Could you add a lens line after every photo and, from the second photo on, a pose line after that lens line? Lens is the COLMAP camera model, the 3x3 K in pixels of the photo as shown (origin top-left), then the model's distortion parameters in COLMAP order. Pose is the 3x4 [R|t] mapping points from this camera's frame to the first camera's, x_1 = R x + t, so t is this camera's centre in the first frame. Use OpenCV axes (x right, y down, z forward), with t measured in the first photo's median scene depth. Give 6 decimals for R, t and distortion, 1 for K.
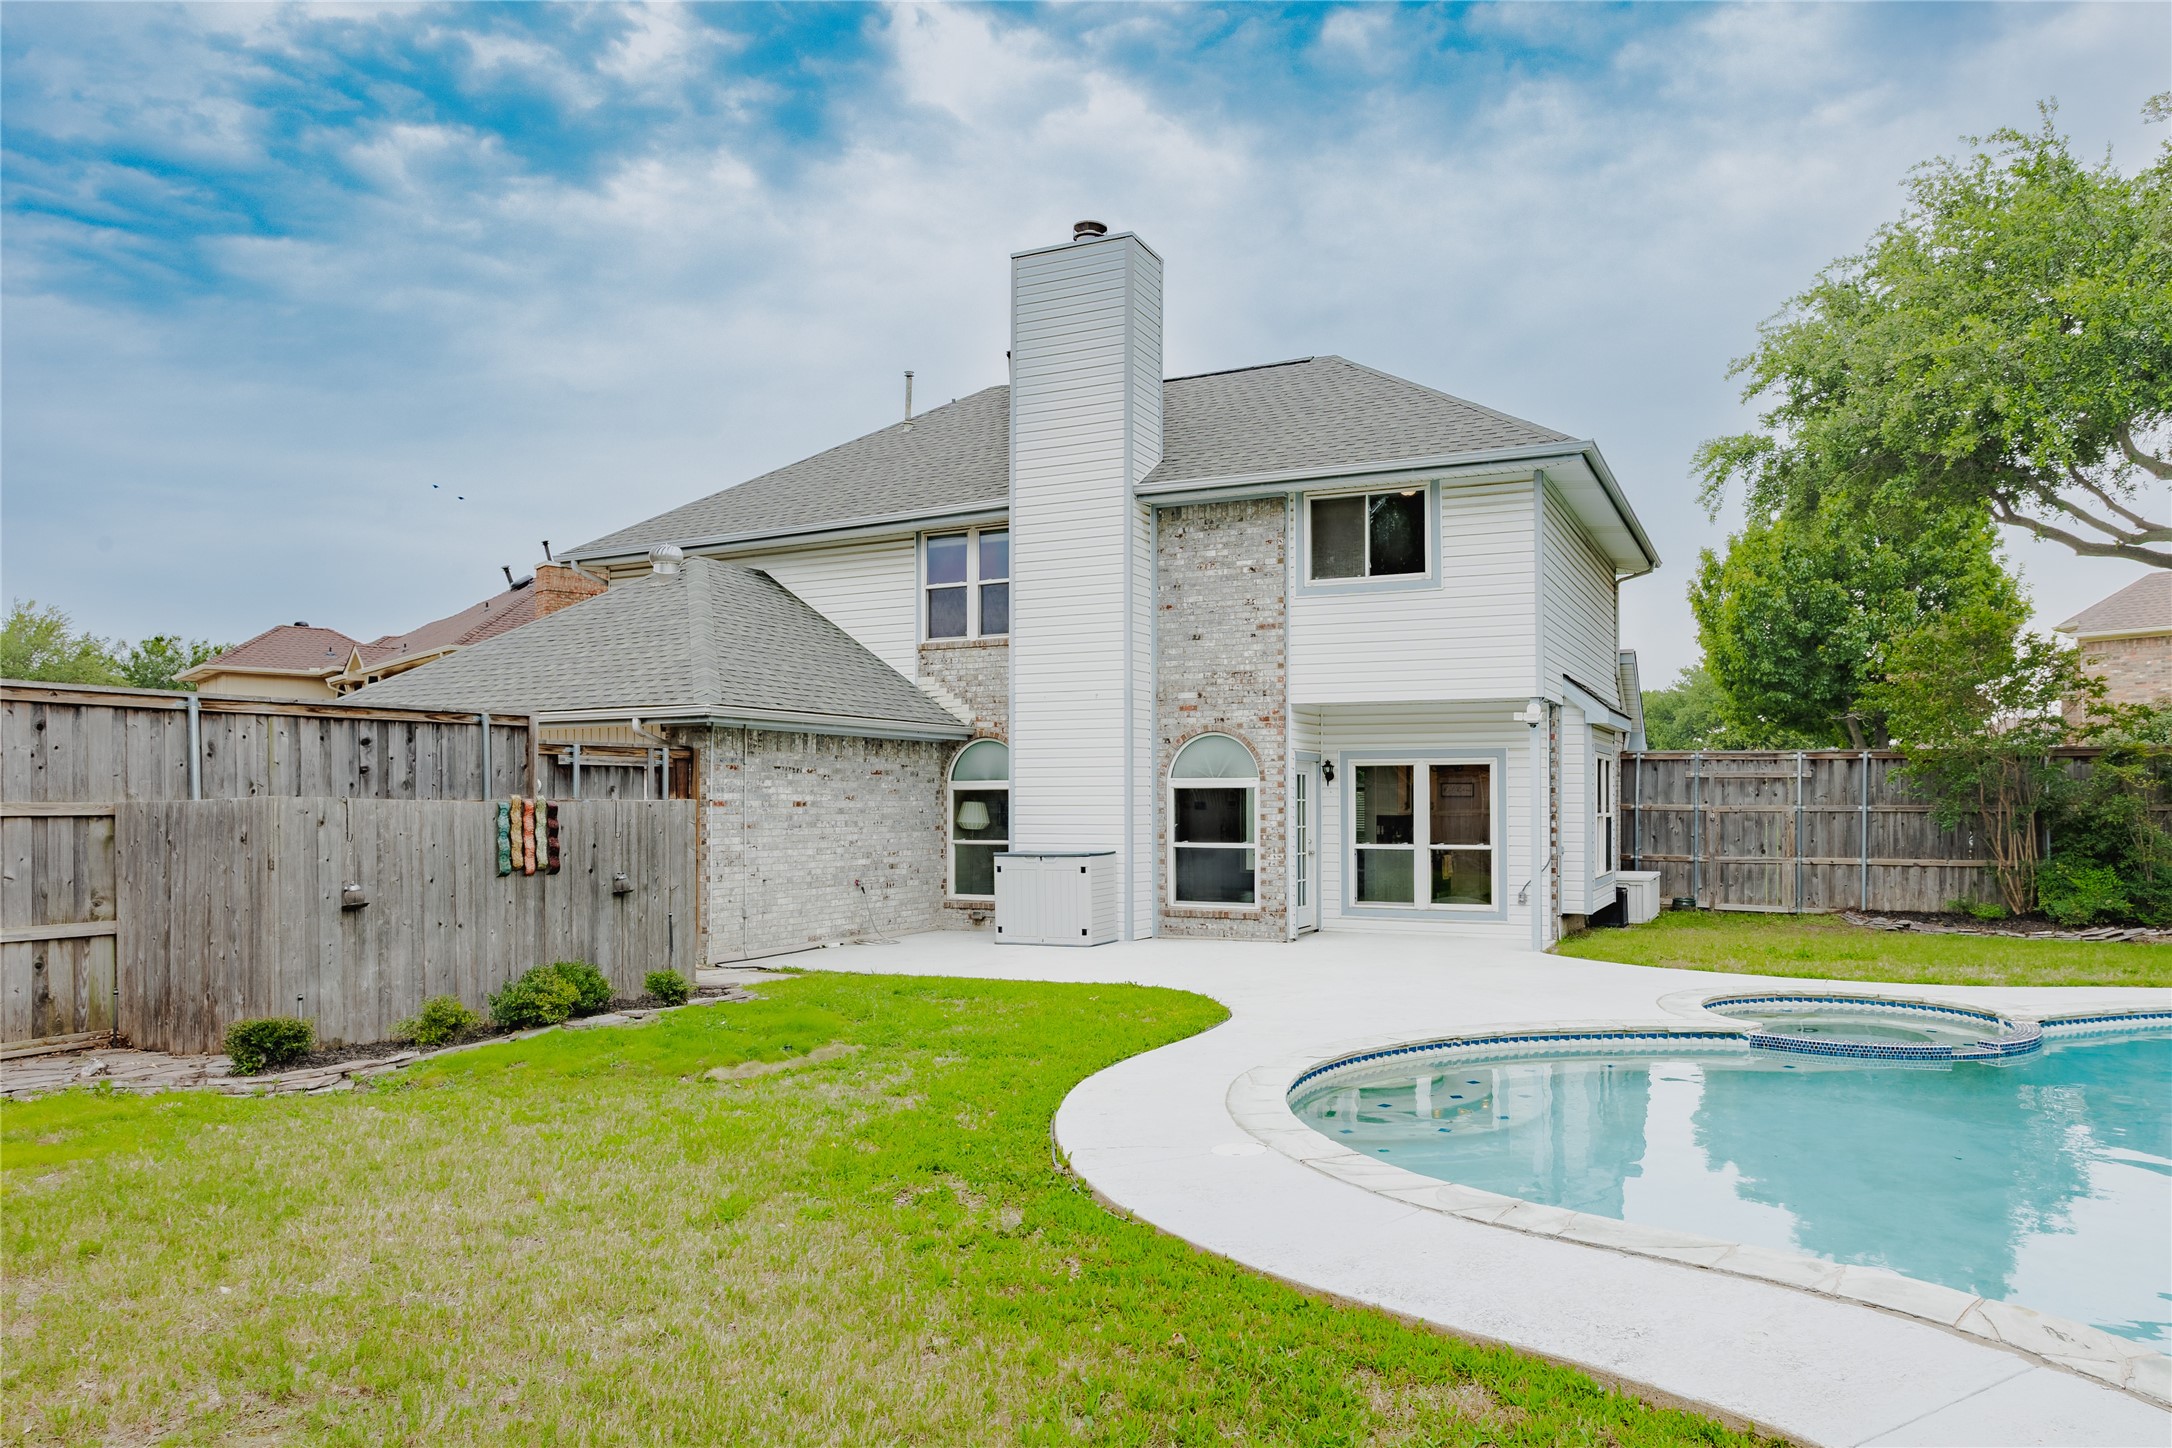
lens RADIAL K [[1420.3, 0, 1098.4], [0, 1420.3, 792.6], [0, 0, 1]] dist [0.000094, -0.000928]
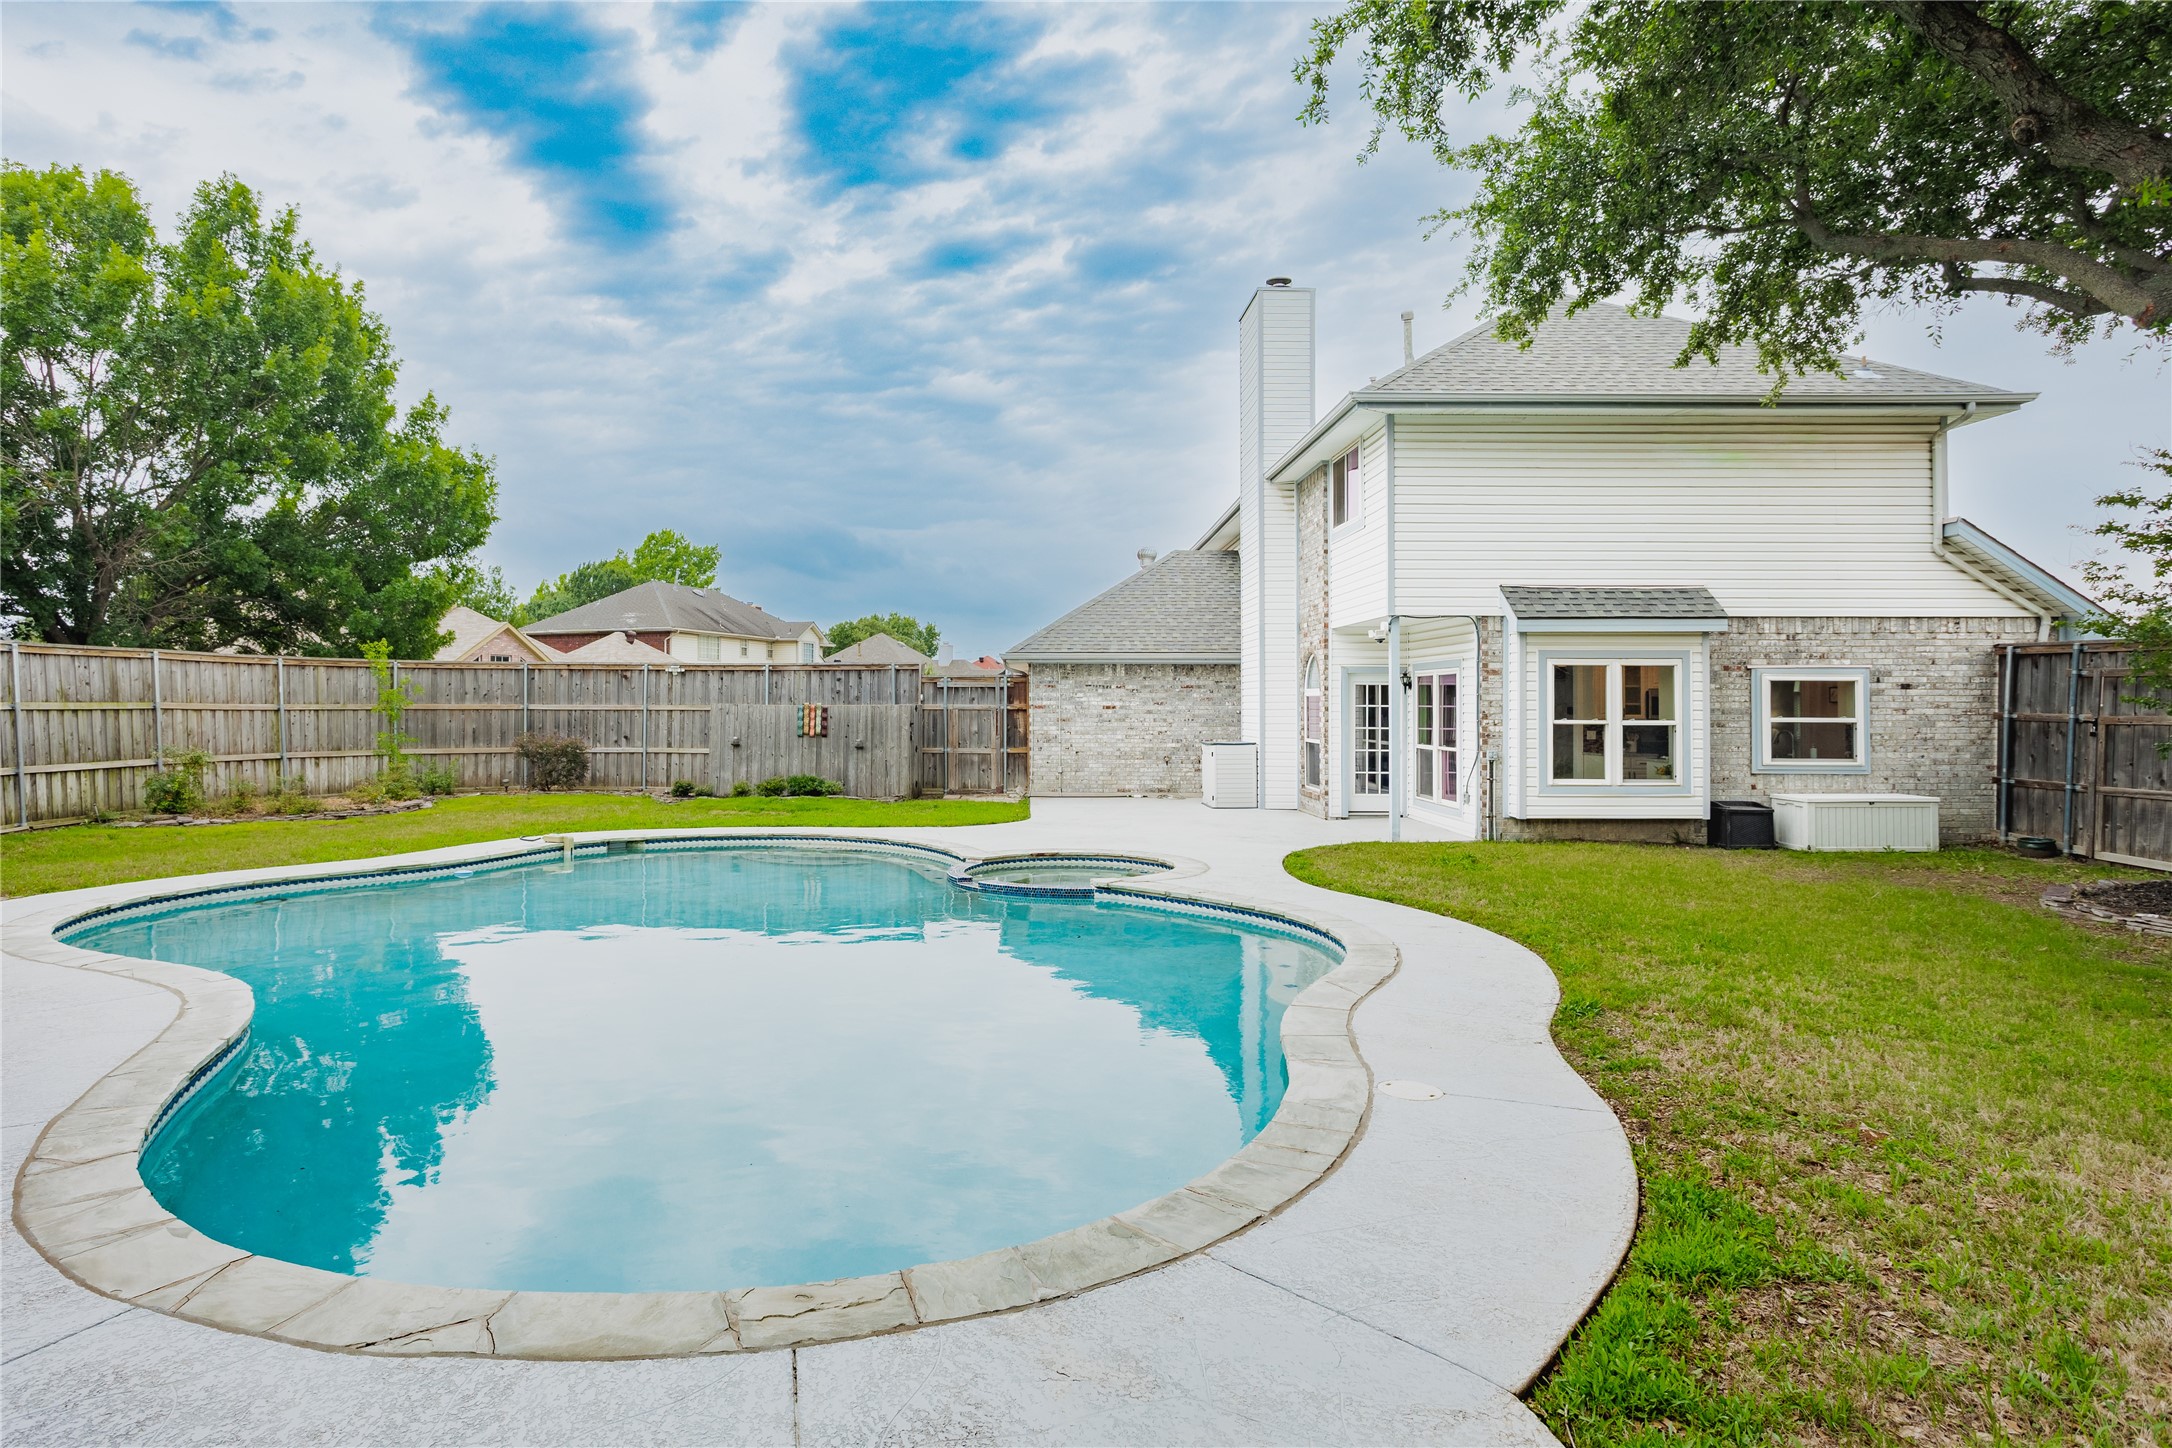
lens RADIAL K [[1223.5, 0, 1000.6], [0, 1223.5, 697.1], [0, 0, 1]] dist [-0.055741, 0.058644]
pose [[0.395768, -0.003581, -0.918343, 1.000636], [0.004510, 0.999988, -0.001956, -0.001650], [0.918339, -0.003368, 0.395780, 0.310702]]
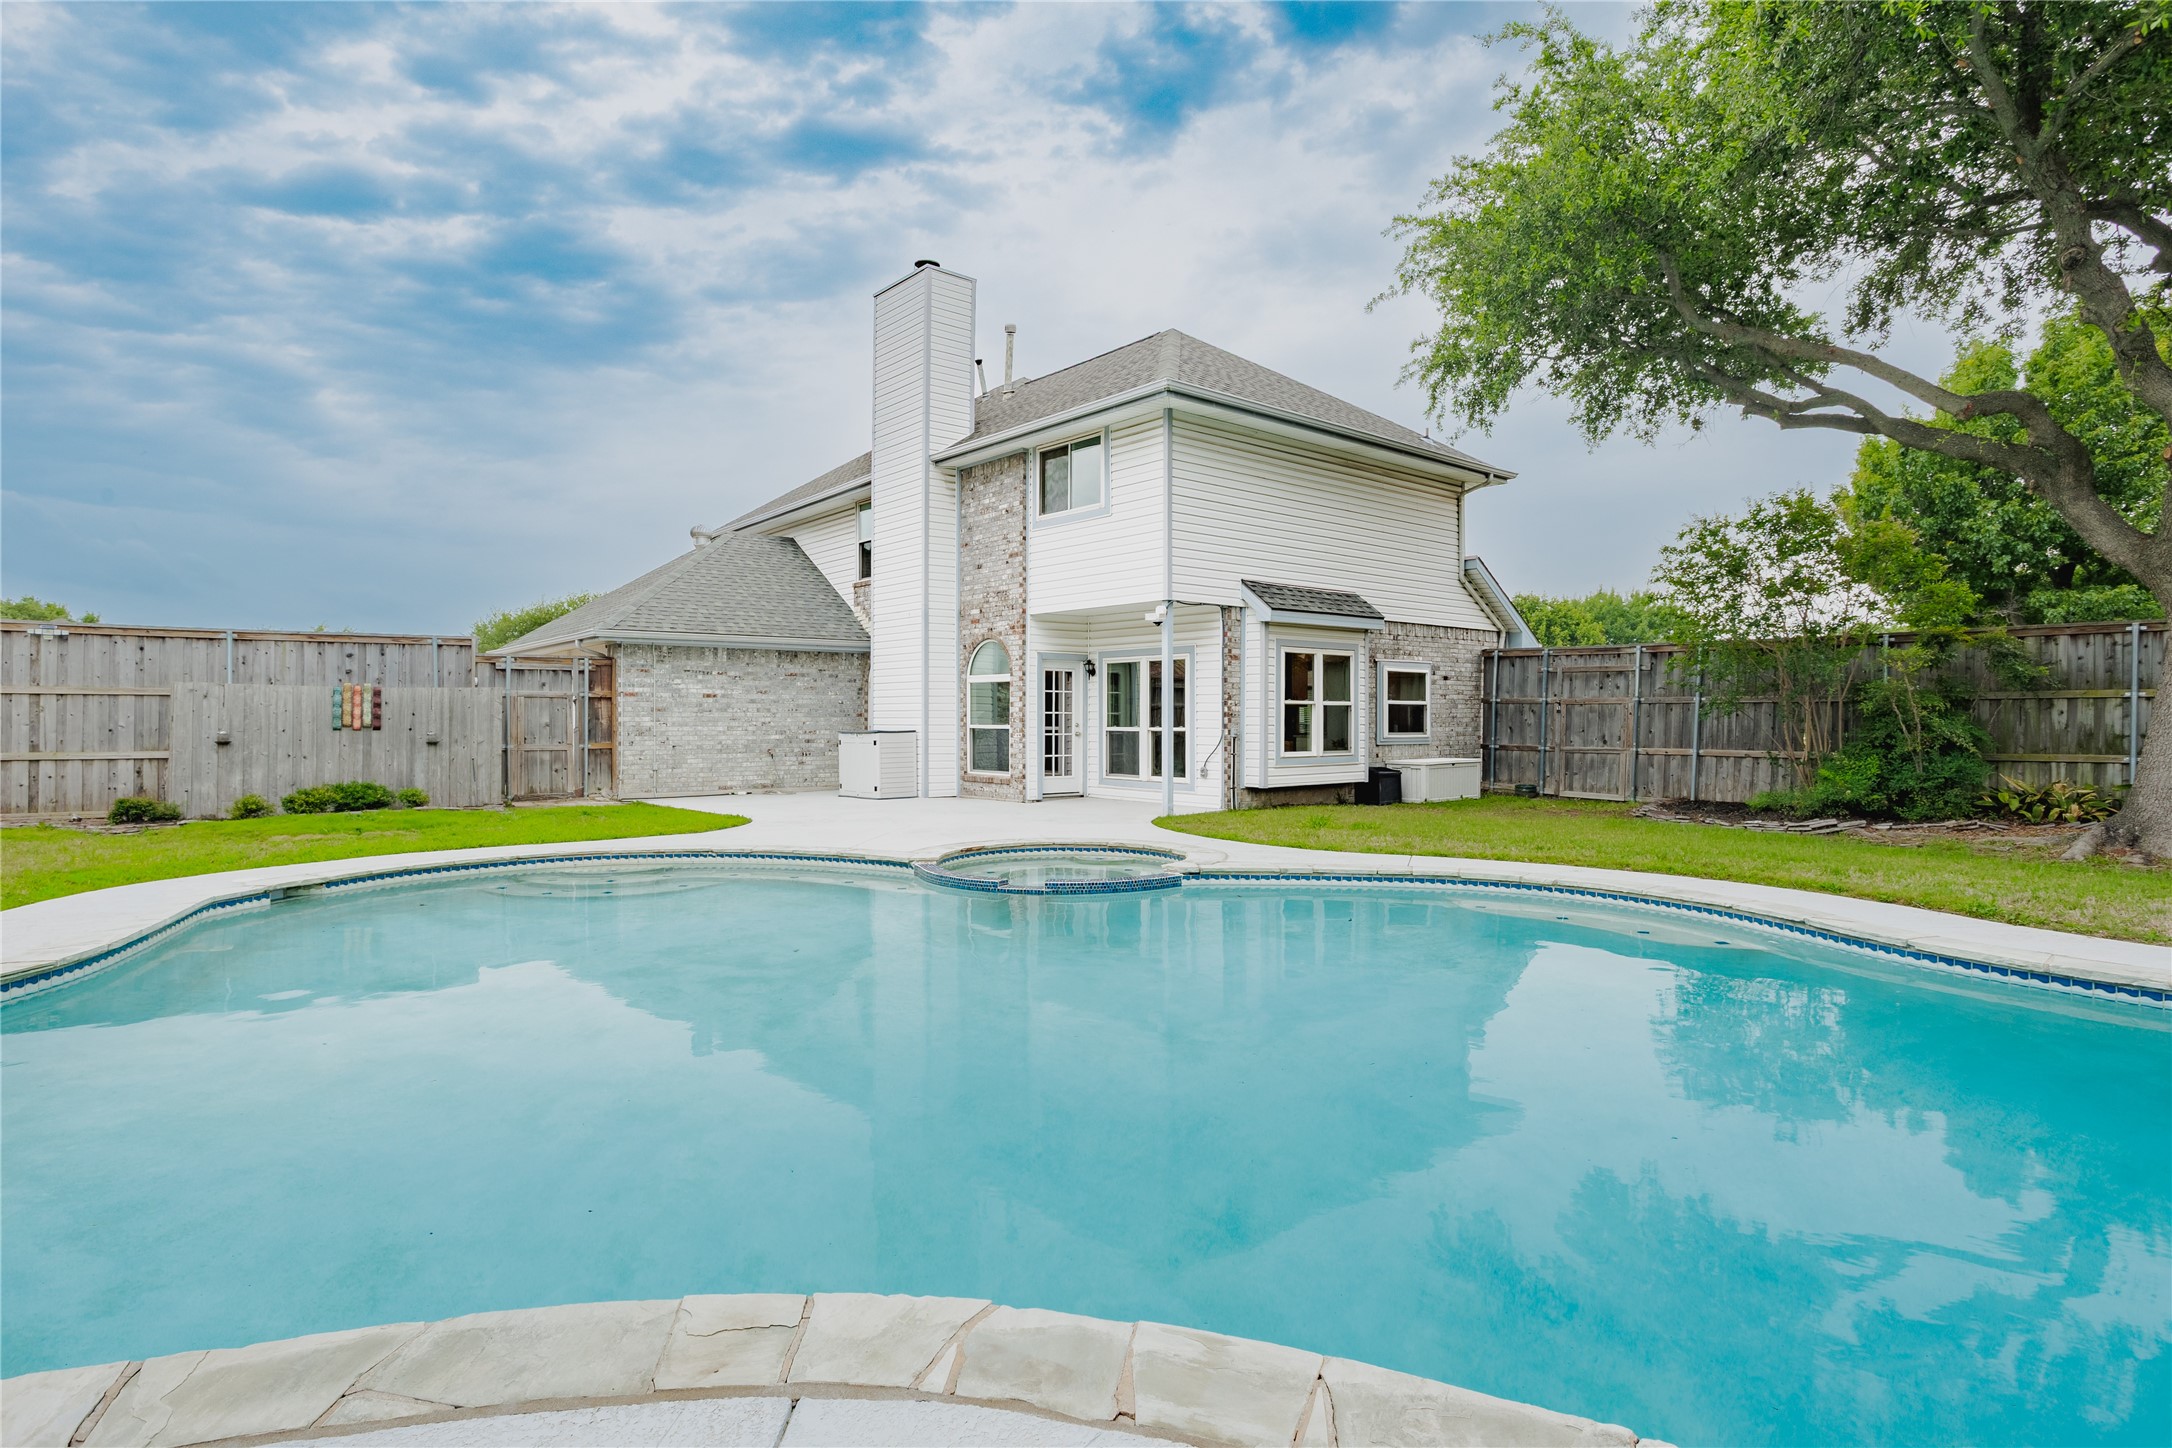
lens RADIAL K [[1115.4, 0, 1038.5], [0, 1115.4, 709.2], [0, 0, 1]] dist [-0.019812, 0.001566]
pose [[0.895962, -0.001765, -0.444127, 0.583786], [0.001362, 0.999998, -0.001226, 0.022954], [0.444129, 0.000494, 0.895963, 0.112422]]
